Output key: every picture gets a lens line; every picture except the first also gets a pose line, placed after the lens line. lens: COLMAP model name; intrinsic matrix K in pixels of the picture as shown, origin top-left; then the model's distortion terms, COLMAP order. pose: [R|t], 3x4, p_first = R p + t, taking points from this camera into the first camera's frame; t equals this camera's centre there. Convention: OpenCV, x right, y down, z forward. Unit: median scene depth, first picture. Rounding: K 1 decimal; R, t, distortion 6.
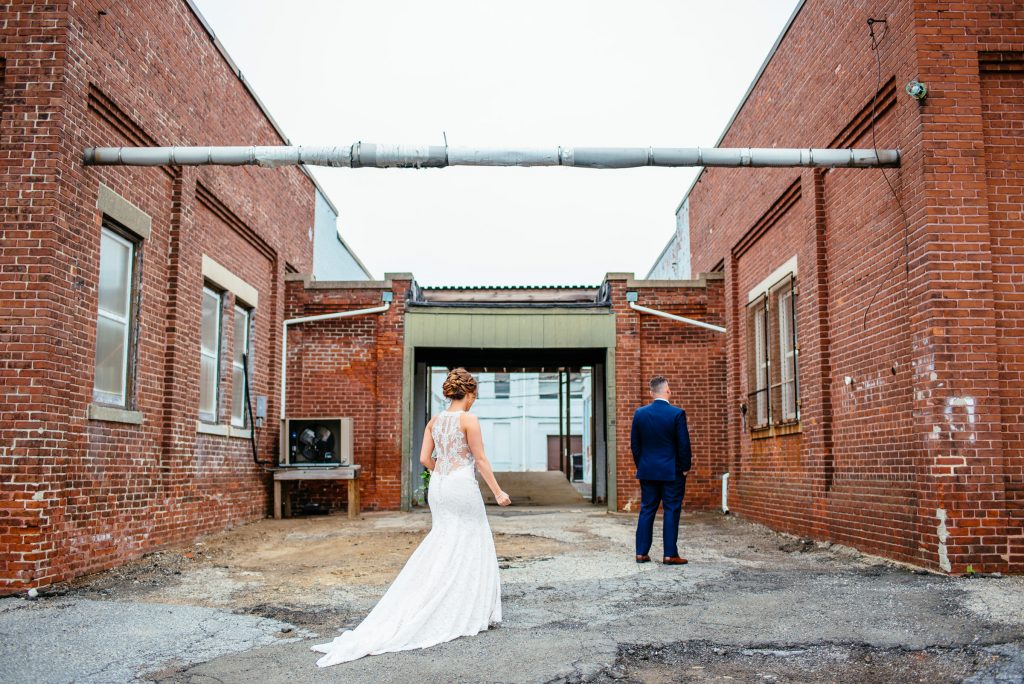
lens RADIAL K [[1004.1, 0, 512.0], [0, 1004.1, 342.0], [0, 0, 1]] dist [-0.072244, 0.009750]
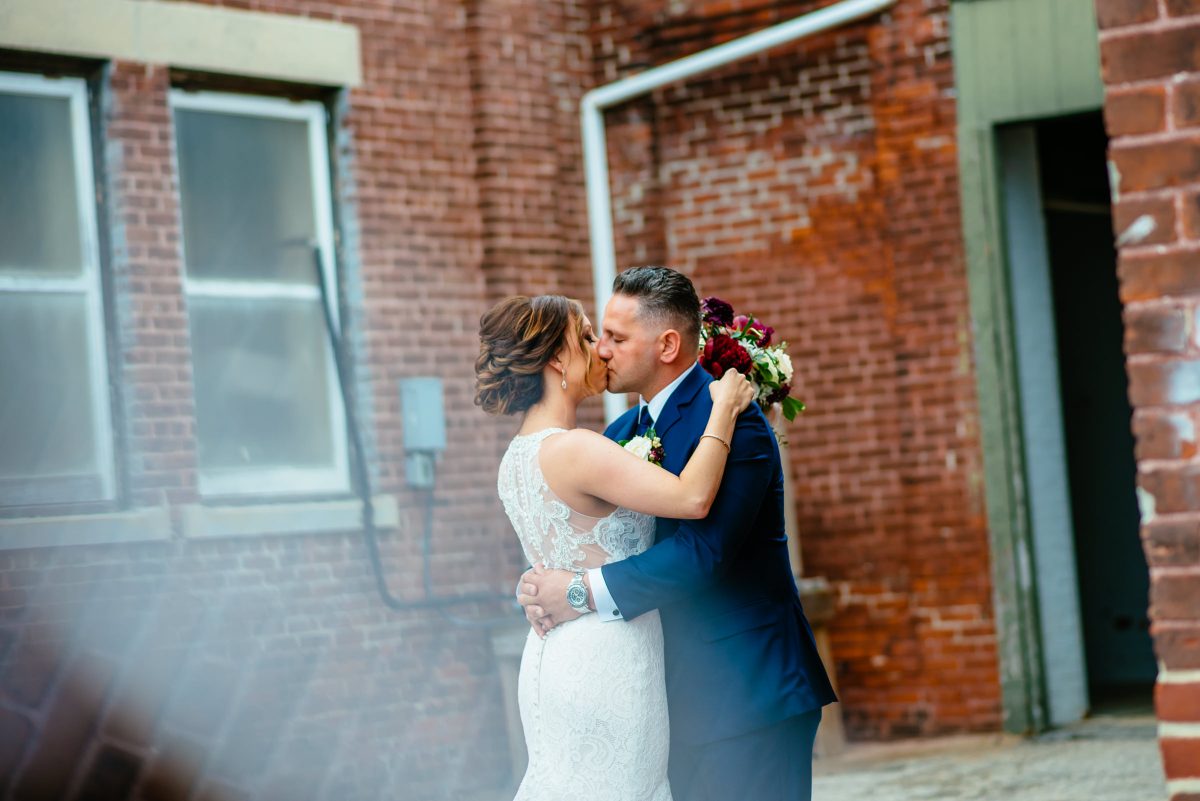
lens RADIAL K [[3182.5, 0, 553.0], [0, 3182.5, 359.8], [0, 0, 1]] dist [-0.024242, -0.678573]
pose [[0.806285, -0.096113, -0.583666, 0.297545], [0.149089, 0.987876, 0.043279, 0.012653], [0.572431, -0.121913, 0.810839, 0.238550]]
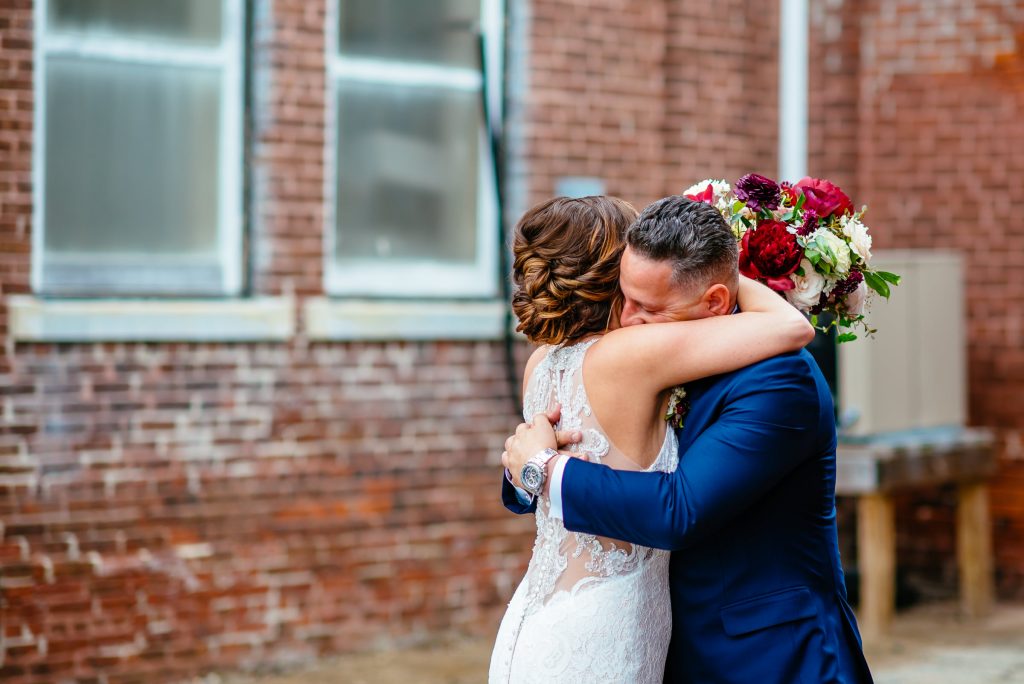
lens RADIAL K [[3042.7, 0, 512.0], [0, 3042.7, 342.0], [0, 0, 1]] dist [-0.140689, 0.018182]
pose [[0.754562, 0.022551, -0.655841, 0.260850], [0.068694, 0.991204, 0.113117, 0.001883], [0.652623, -0.130407, 0.746376, 0.320391]]
